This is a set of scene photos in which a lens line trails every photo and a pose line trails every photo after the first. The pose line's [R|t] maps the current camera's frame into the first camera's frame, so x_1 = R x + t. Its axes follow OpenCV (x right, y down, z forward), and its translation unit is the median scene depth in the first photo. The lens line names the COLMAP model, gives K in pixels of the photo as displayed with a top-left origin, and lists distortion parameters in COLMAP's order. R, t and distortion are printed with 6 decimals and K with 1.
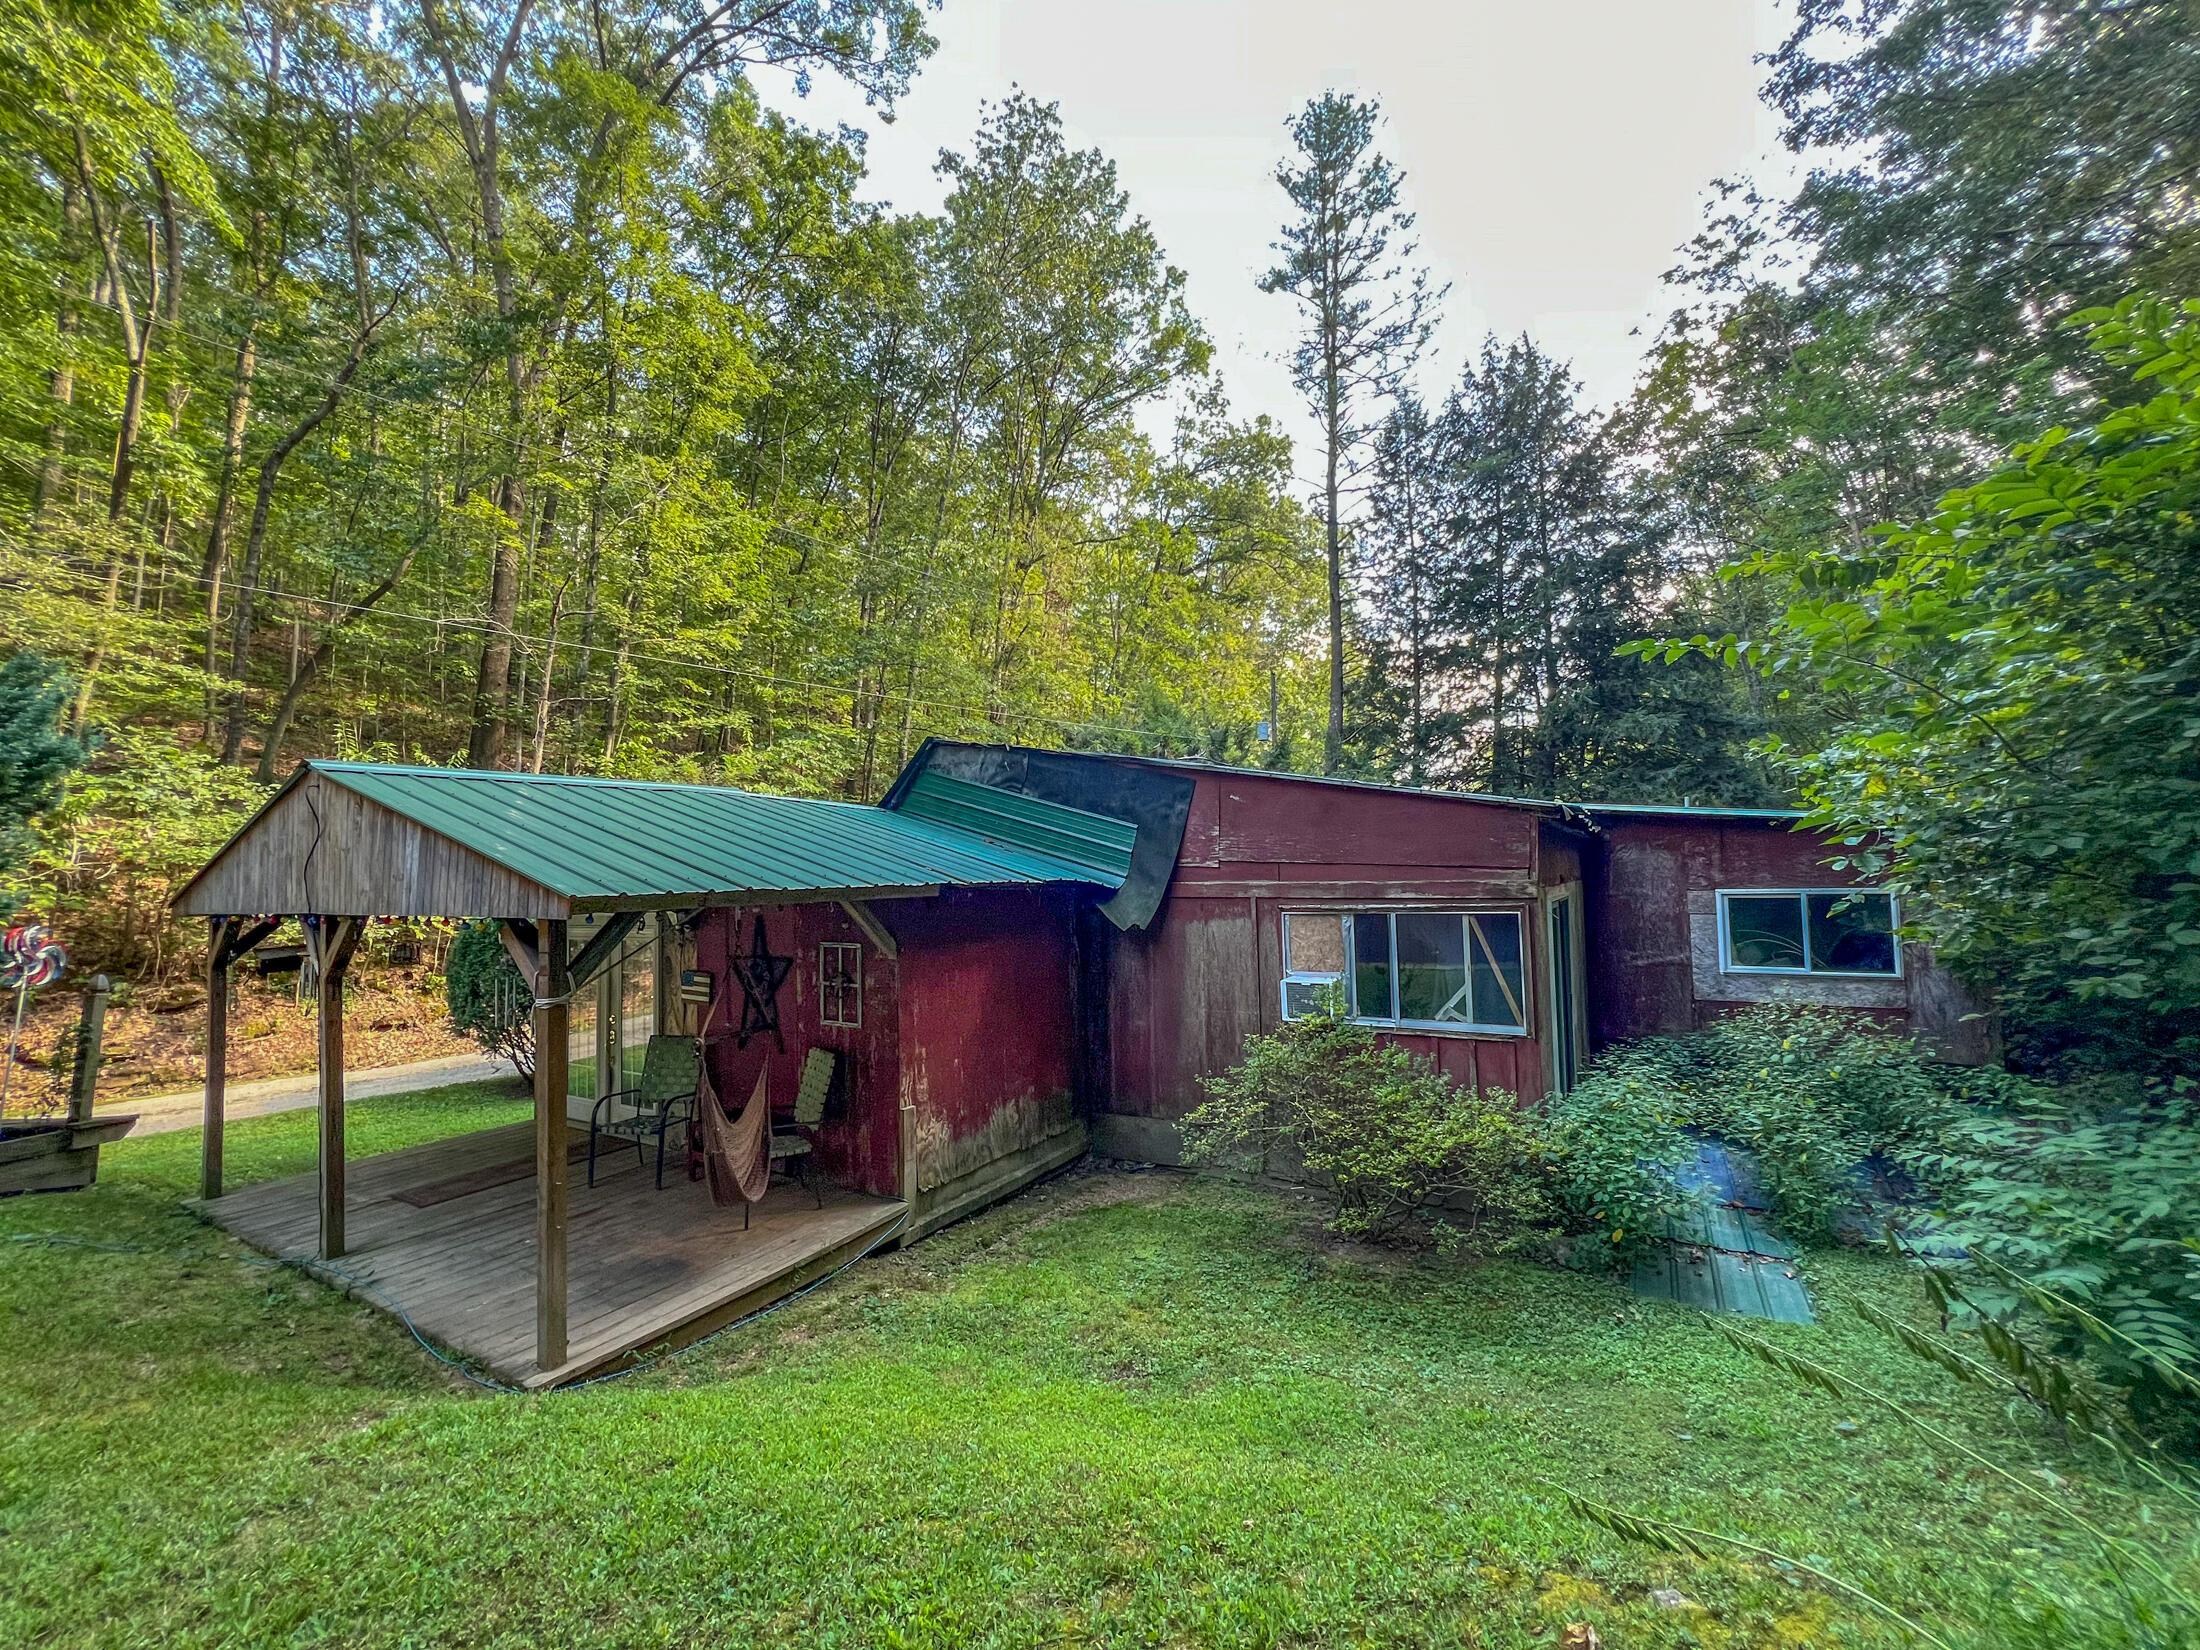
lens RADIAL K [[883.0, 0, 1112.7], [0, 883.0, 834.1], [0, 0, 1]] dist [0.000259, 0.000292]
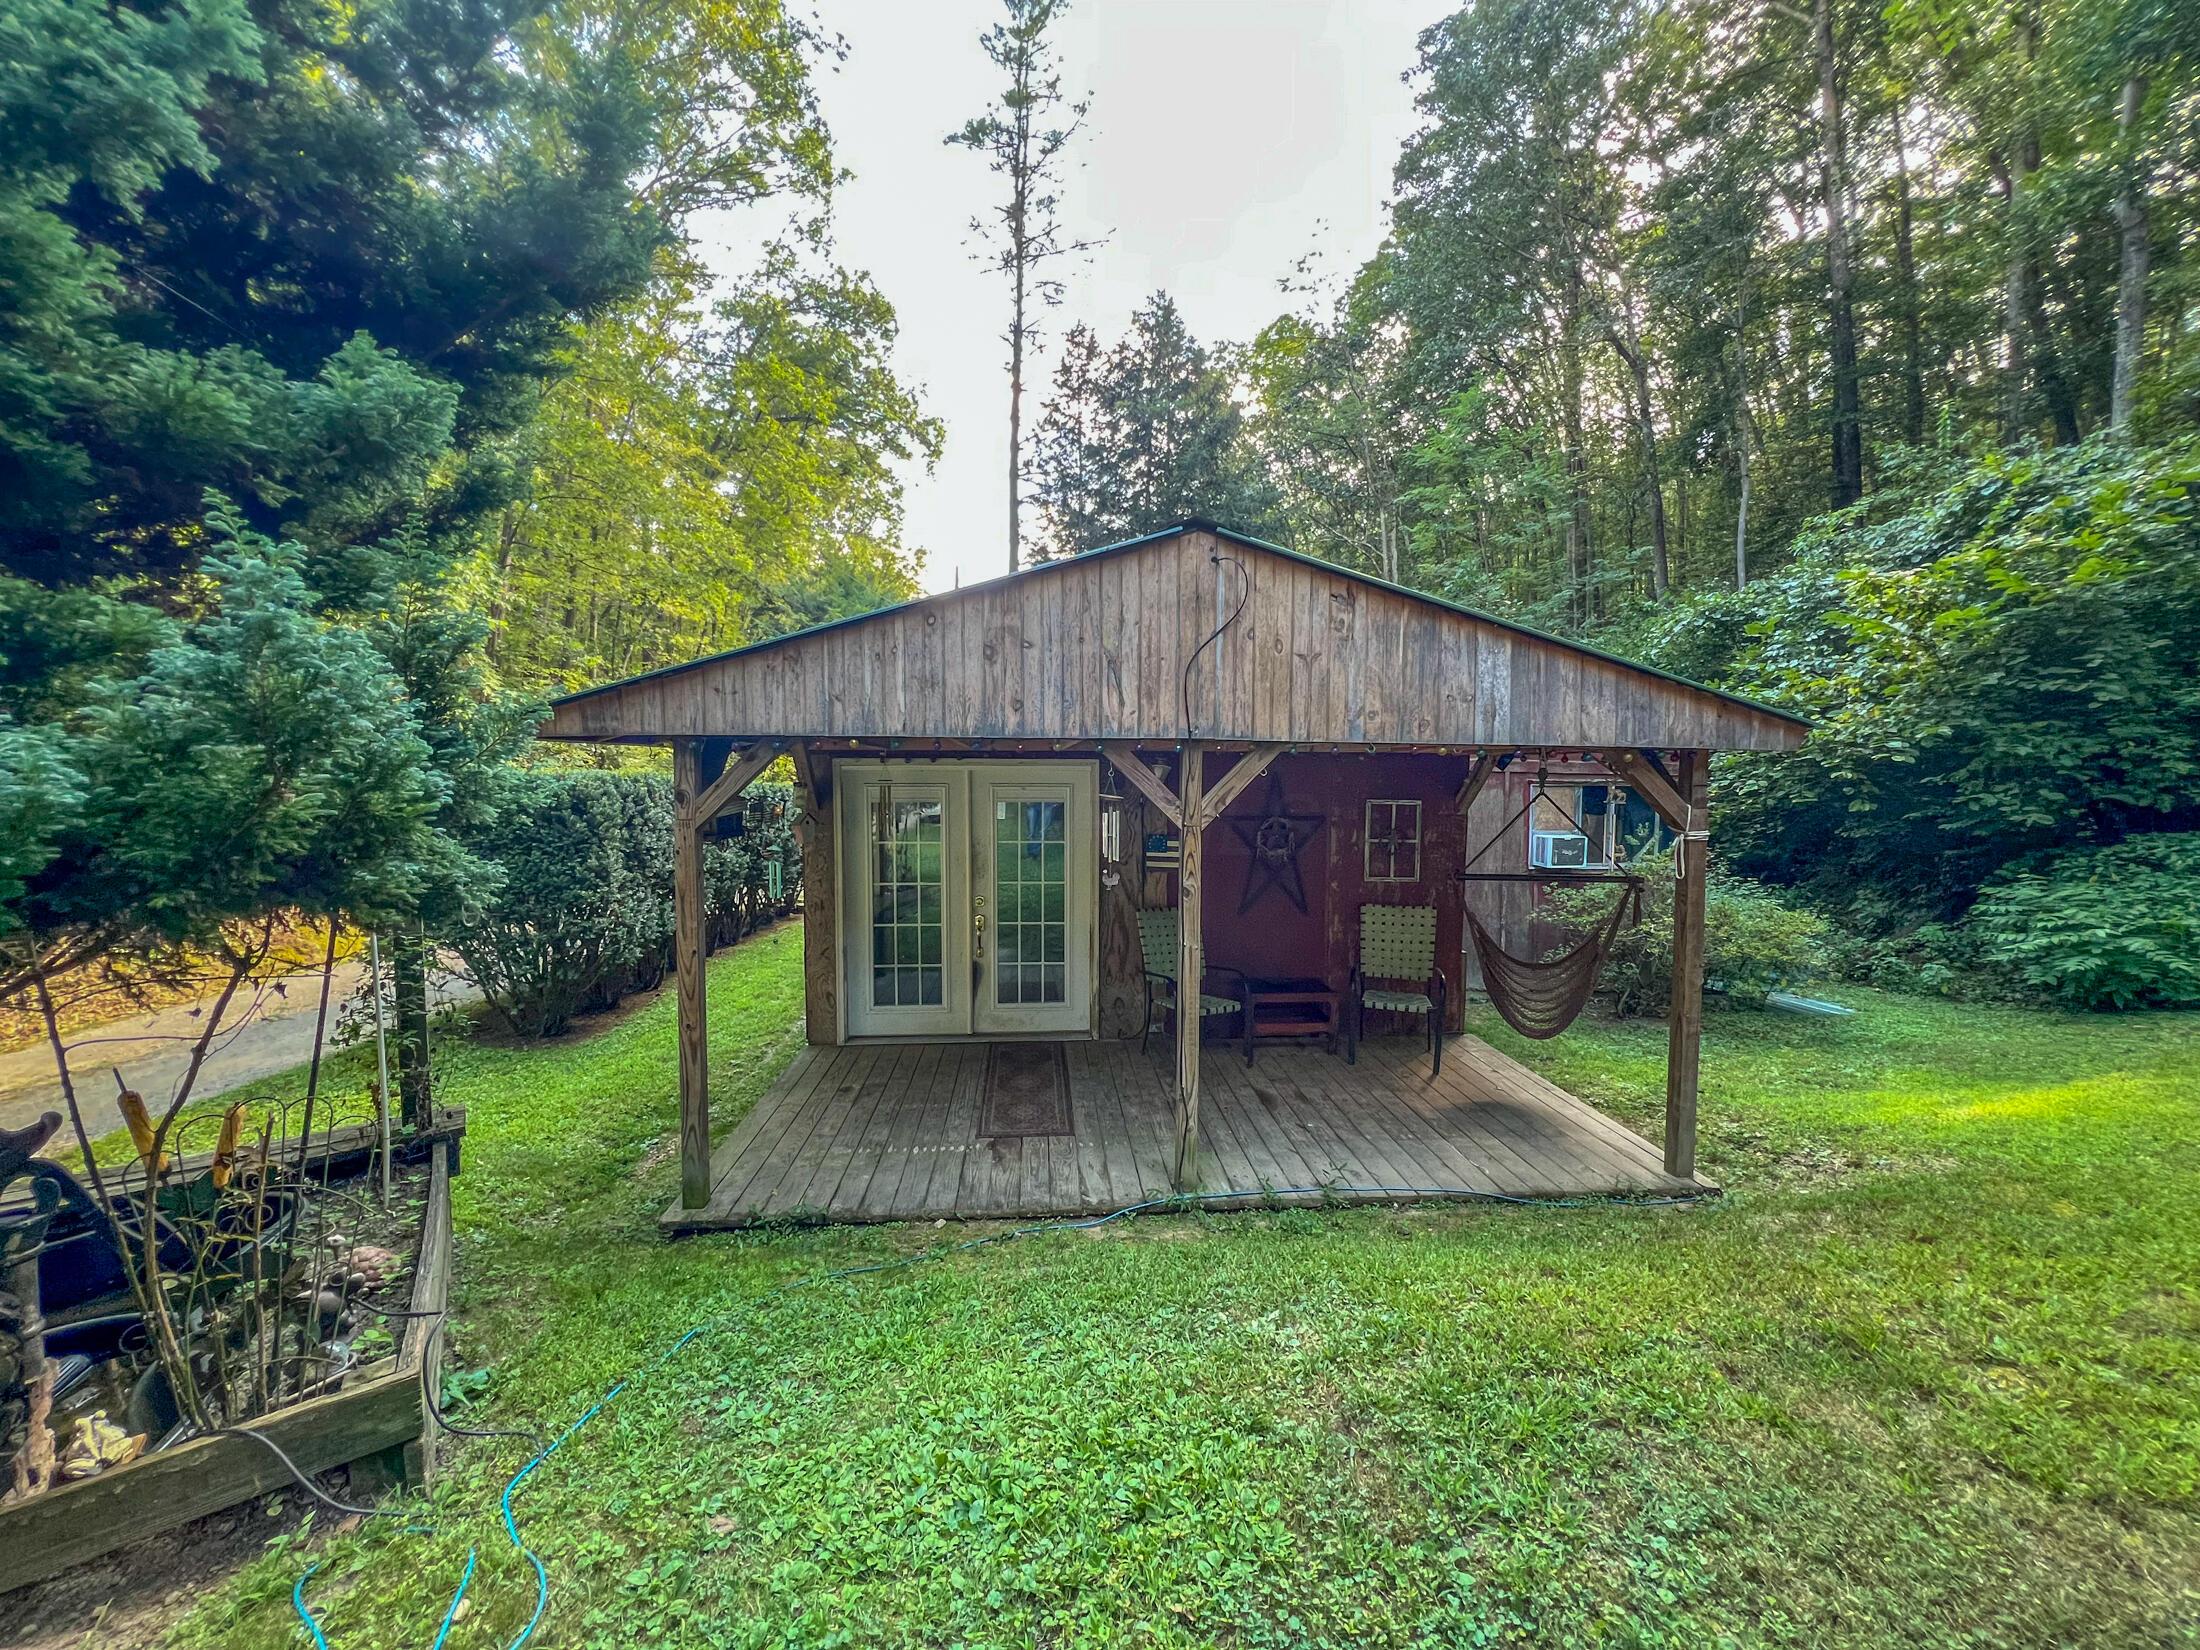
lens RADIAL K [[883.0, 0, 1113.2], [0, 883.0, 835.6], [0, 0, 1]] dist [0.000259, 0.000292]
pose [[0.811282, -0.011488, 0.584543, -0.249060], [-0.050718, 0.994655, 0.089939, 0.019373], [-0.582452, -0.102613, 0.806363, 0.080795]]
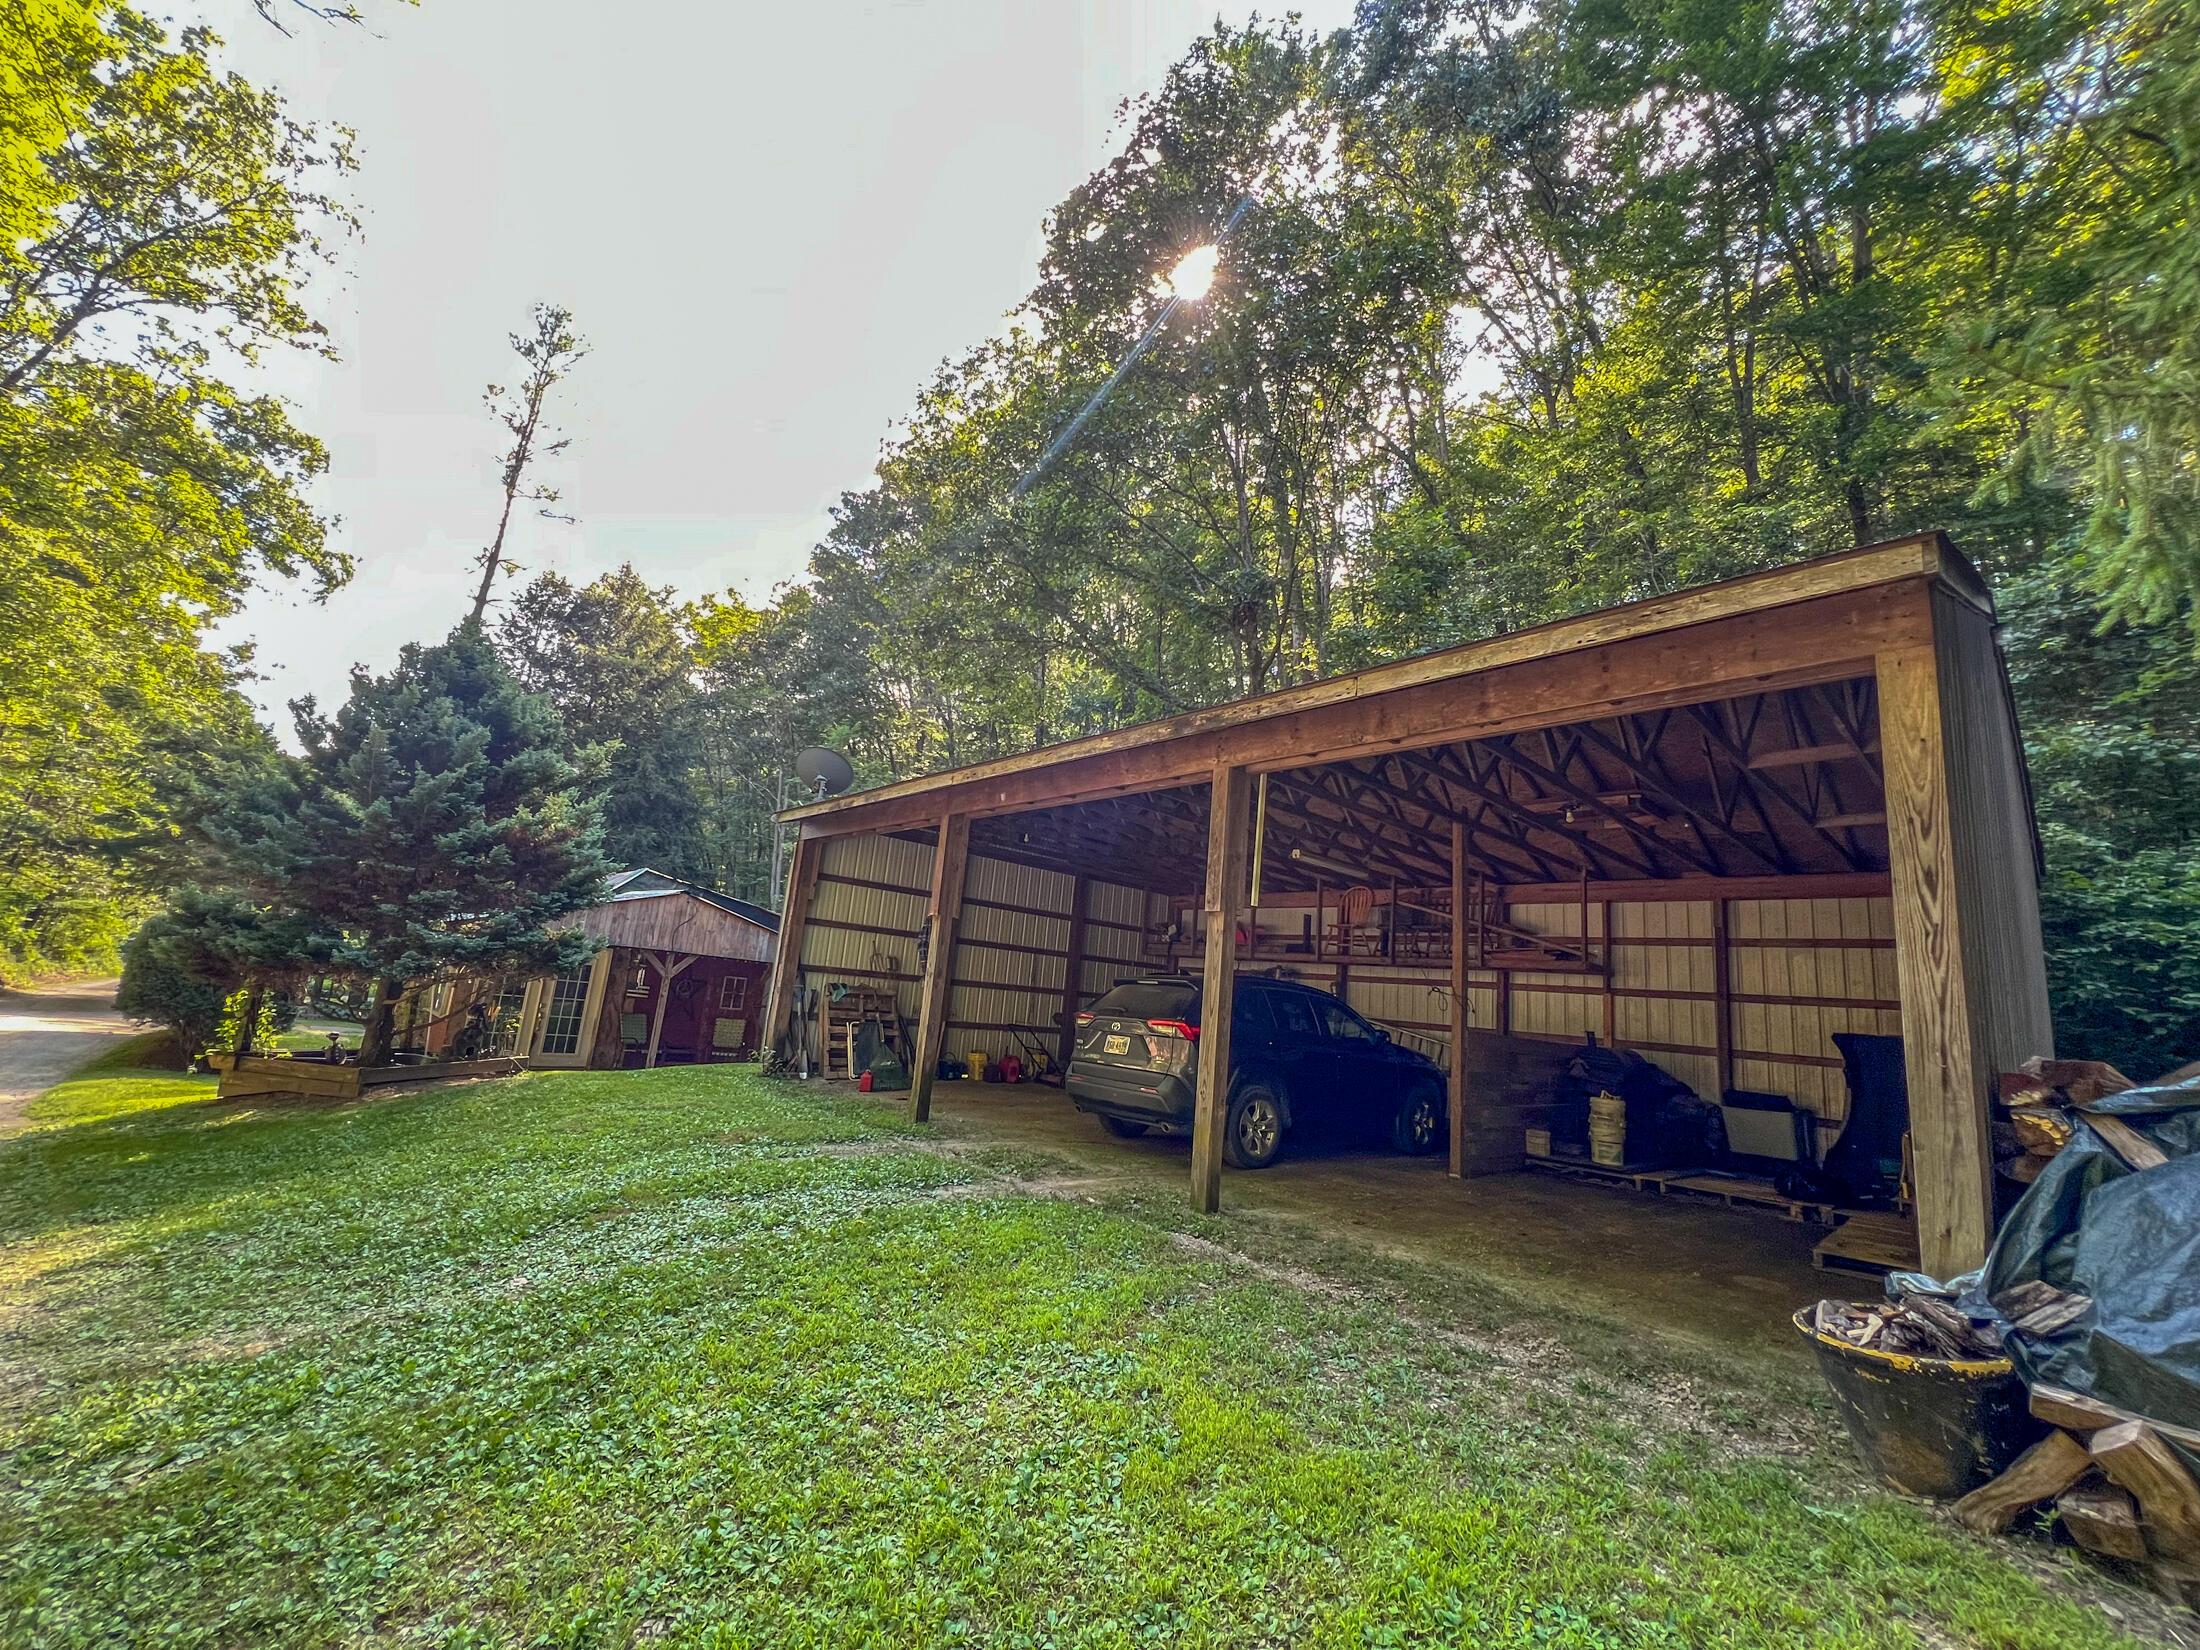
lens RADIAL K [[883.0, 0, 1098.7], [0, 883.0, 828.8], [0, 0, 1]] dist [0.000259, 0.000292]
pose [[0.283152, 0.231487, 0.930719, -0.525290], [-0.147904, 0.969365, -0.196102, 0.012517], [-0.947602, -0.082131, 0.308716, -0.151711]]
